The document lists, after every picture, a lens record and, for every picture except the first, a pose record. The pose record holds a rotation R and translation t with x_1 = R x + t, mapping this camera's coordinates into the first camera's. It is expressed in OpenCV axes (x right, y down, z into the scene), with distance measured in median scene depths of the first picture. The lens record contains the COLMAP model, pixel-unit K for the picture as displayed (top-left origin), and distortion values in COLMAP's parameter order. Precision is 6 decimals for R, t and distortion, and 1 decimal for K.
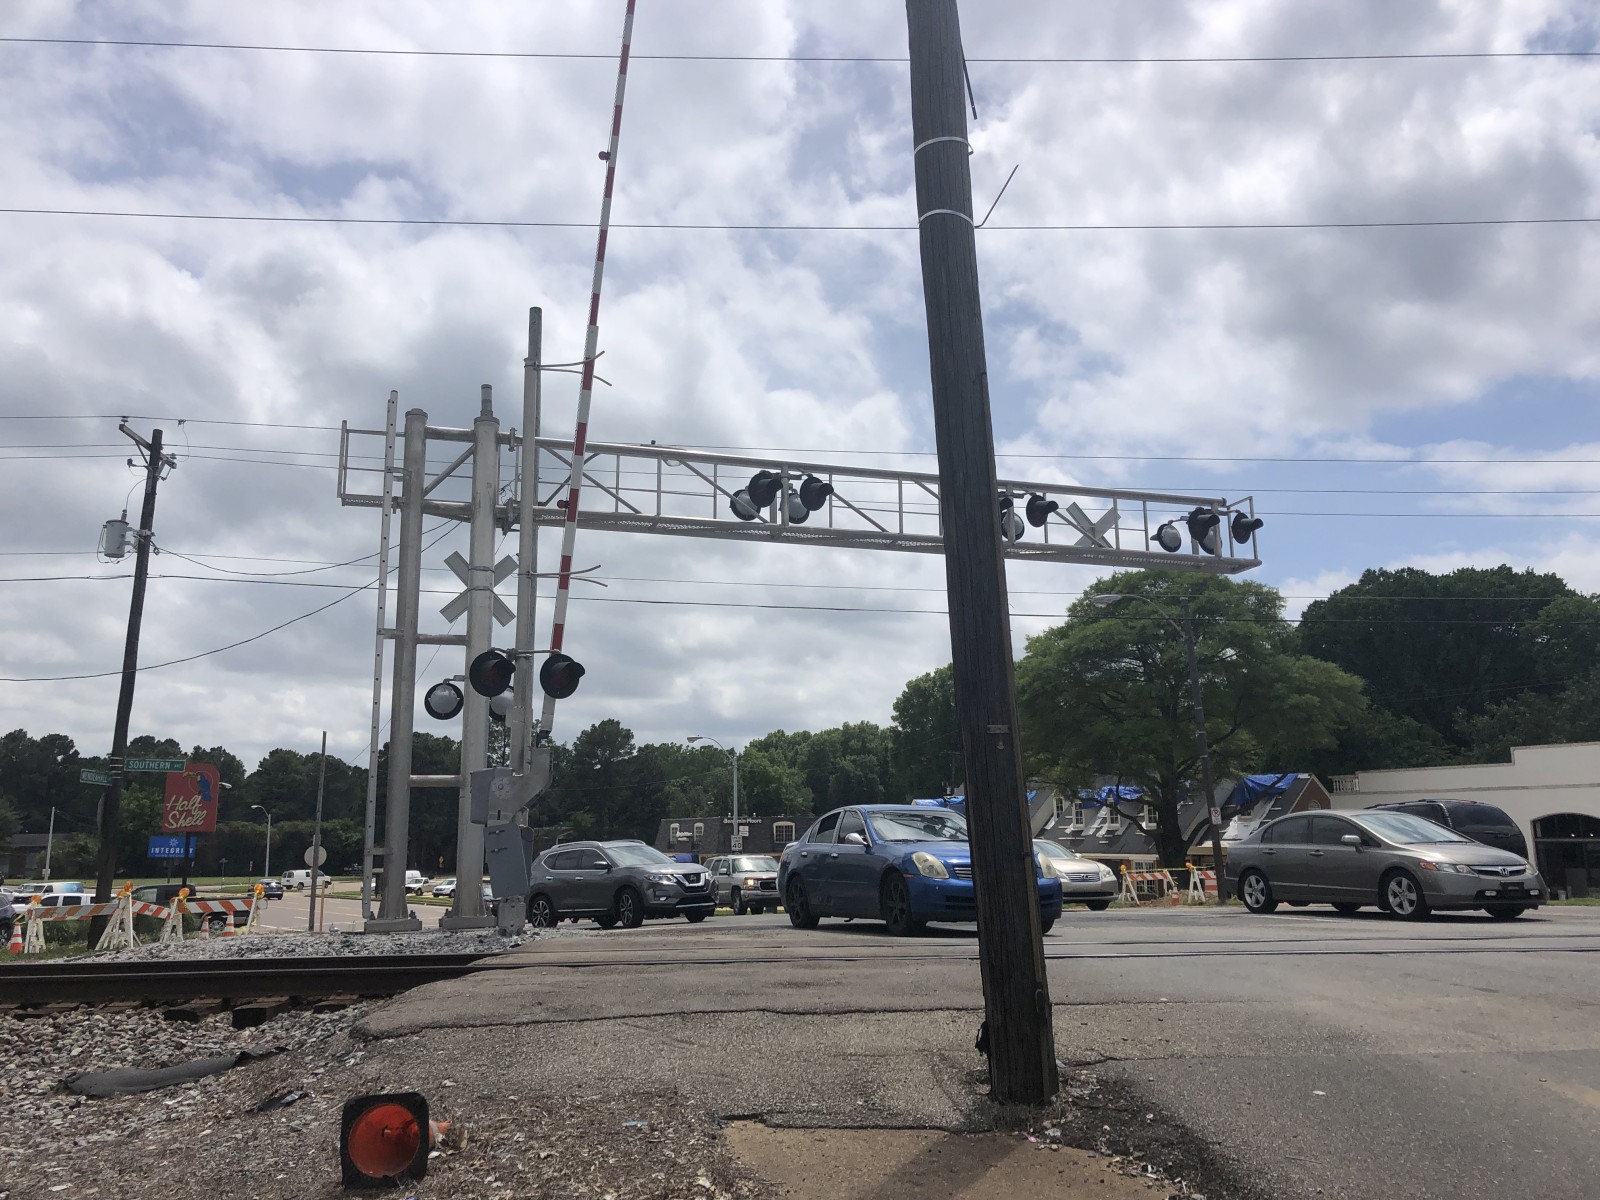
lens RADIAL K [[1324.7, 0, 800.0], [0, 1324.7, 600.0], [0, 0, 1]] dist [0.007857, 0.002430]
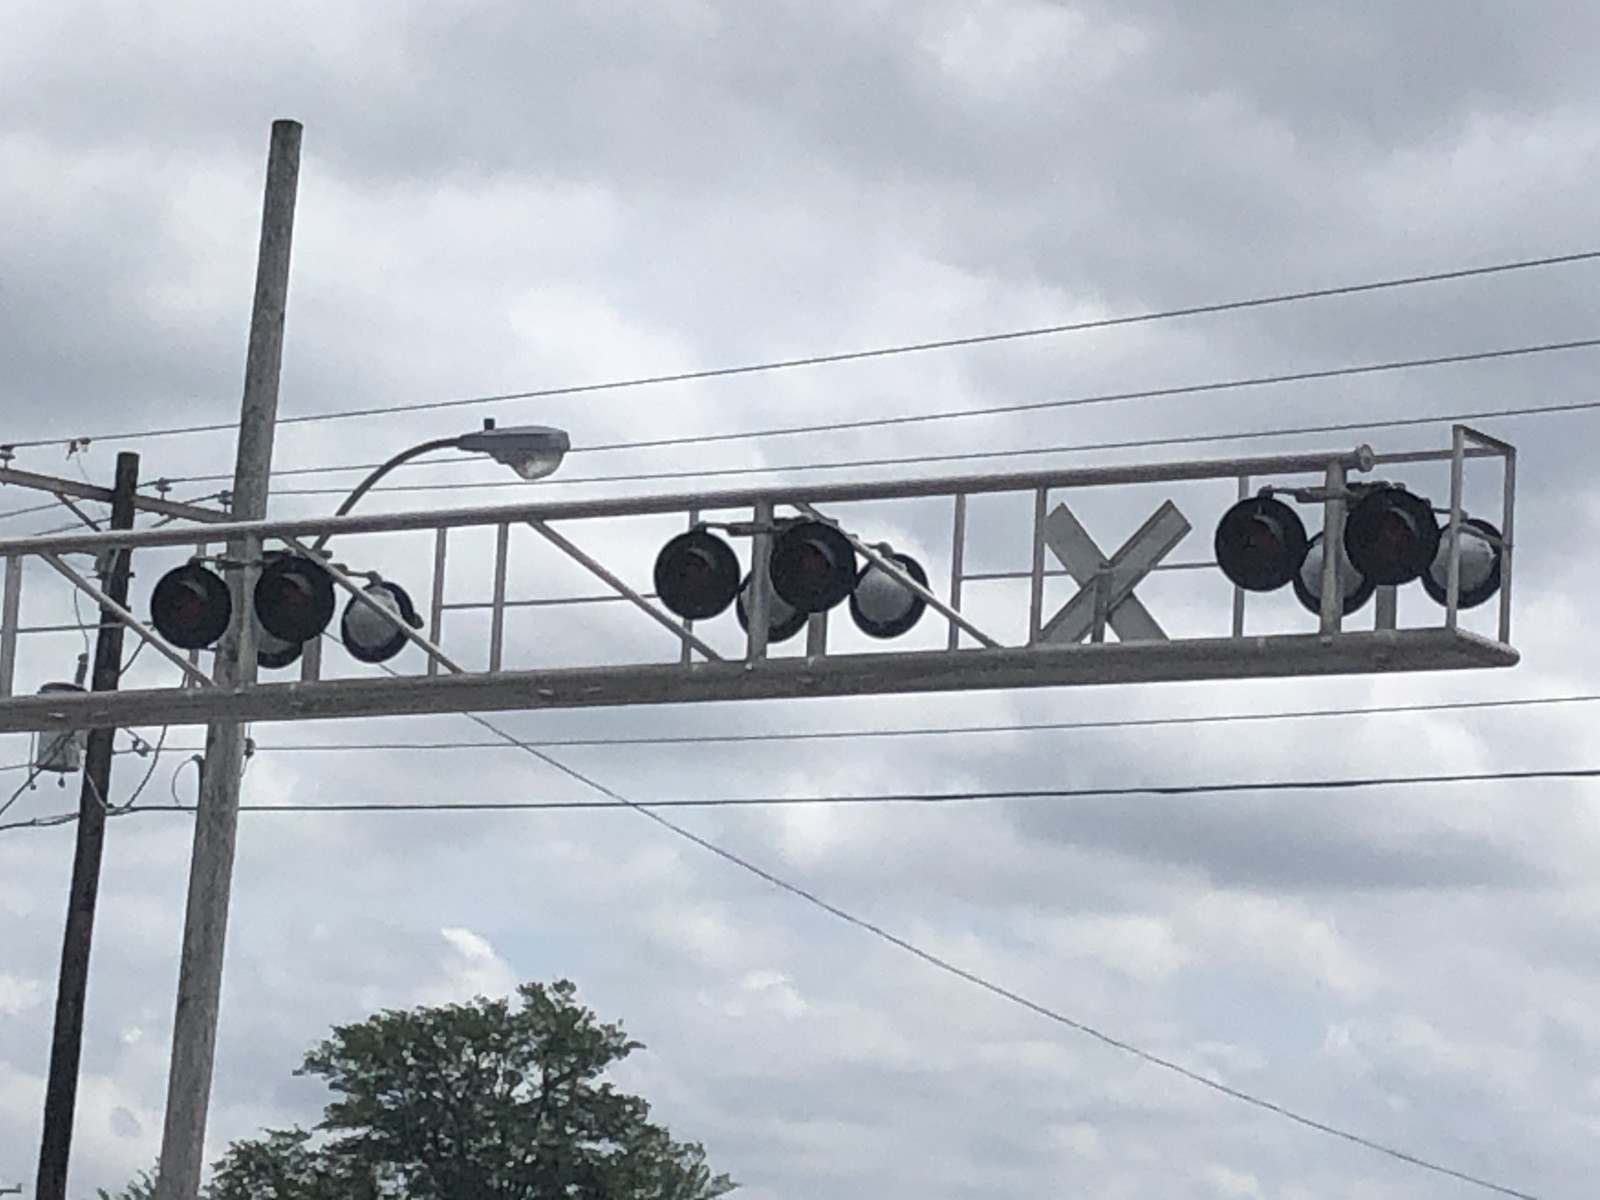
lens RADIAL K [[5976.6, 0, 800.0], [0, 5976.6, 600.0], [0, 0, 1]] dist [0.019189, 0.414295]
pose [[0.629048, -0.081716, -0.773060, 1.364476], [0.095836, 0.995026, -0.027196, -0.013176], [0.771437, -0.056979, 0.633750, -0.039452]]
